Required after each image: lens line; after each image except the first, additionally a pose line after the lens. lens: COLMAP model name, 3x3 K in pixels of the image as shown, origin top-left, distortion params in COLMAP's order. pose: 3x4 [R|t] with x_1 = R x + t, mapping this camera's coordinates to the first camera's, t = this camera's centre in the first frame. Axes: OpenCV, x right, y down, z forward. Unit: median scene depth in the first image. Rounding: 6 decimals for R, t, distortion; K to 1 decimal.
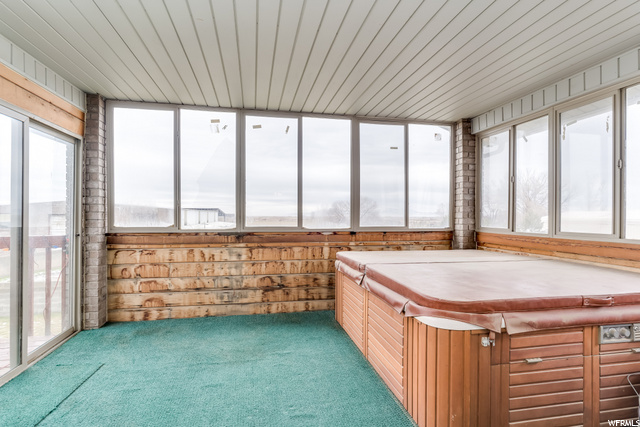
lens RADIAL K [[329.7, 0, 319.7], [0, 329.7, 214.0], [0, 0, 1]] dist [-0.000057, -0.000001]
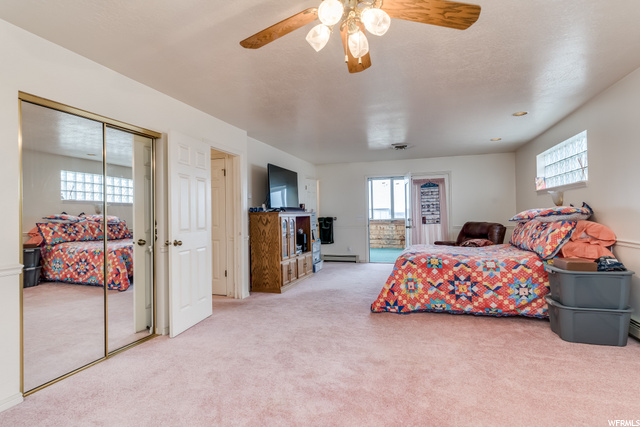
lens RADIAL K [[329.7, 0, 320.6], [0, 329.7, 213.8], [0, 0, 1]] dist [-0.000057, -0.000001]
pose [[0.871998, -0.017612, -0.489193, 0.635355], [0.016370, 0.999843, -0.006817, 0.008967], [0.489236, -0.002064, 0.872149, -1.867063]]
